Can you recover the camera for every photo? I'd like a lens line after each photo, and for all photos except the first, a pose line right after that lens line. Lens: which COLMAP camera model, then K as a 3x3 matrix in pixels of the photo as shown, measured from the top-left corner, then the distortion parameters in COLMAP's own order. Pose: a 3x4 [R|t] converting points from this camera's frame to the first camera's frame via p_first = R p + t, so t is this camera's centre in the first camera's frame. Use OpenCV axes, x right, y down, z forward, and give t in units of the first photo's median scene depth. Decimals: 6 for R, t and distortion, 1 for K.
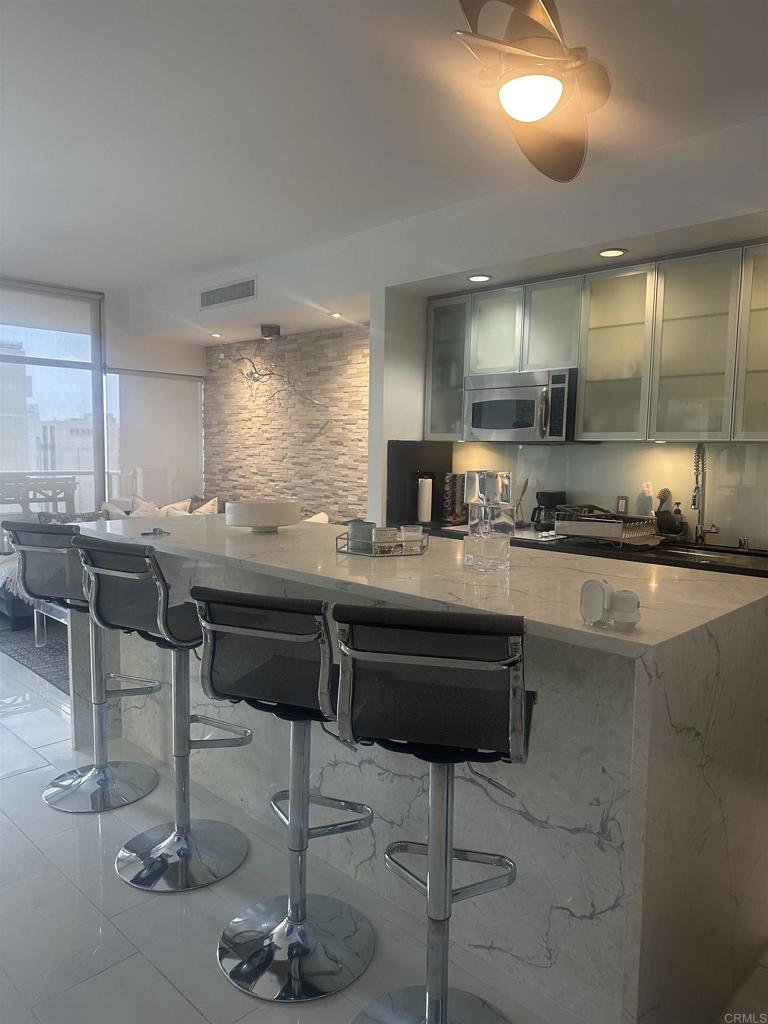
lens RADIAL K [[714.0, 0, 390.8], [0, 714.0, 519.0], [0, 0, 1]] dist [0.050226, -0.057848]
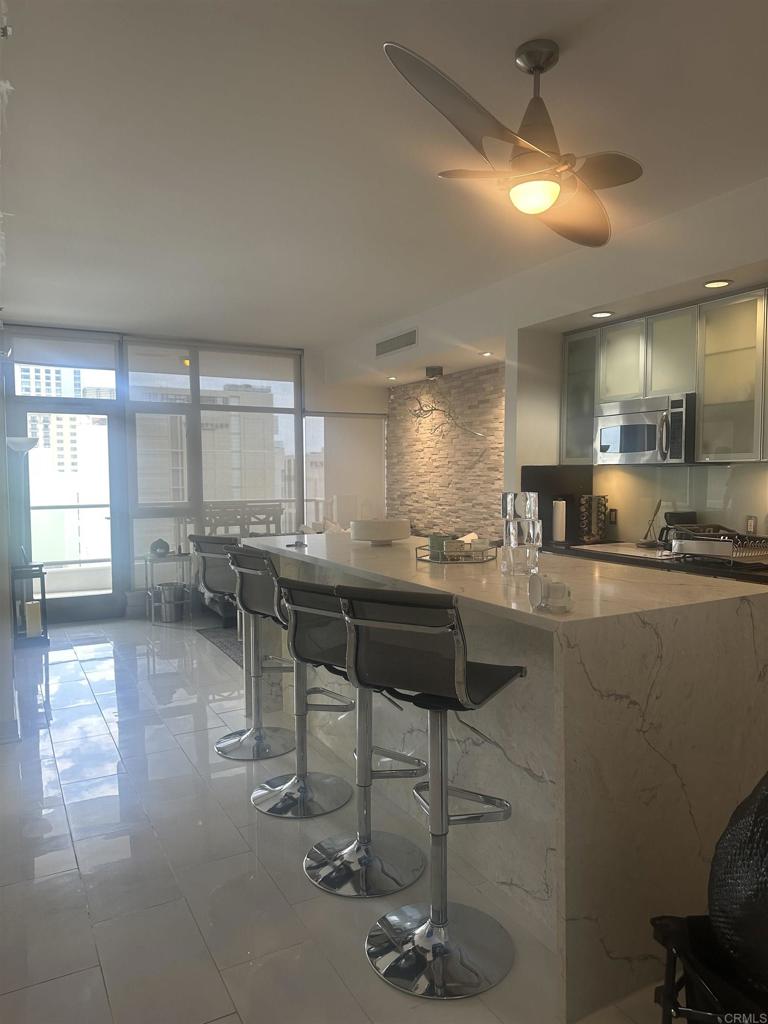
lens RADIAL K [[714.0, 0, 385.7], [0, 714.0, 513.0], [0, 0, 1]] dist [0.050226, -0.057848]
pose [[0.951552, -0.006205, -0.307424, 0.146796], [-0.007255, 0.999065, -0.042620, 0.010770], [0.307401, 0.042785, 0.950618, -0.114713]]
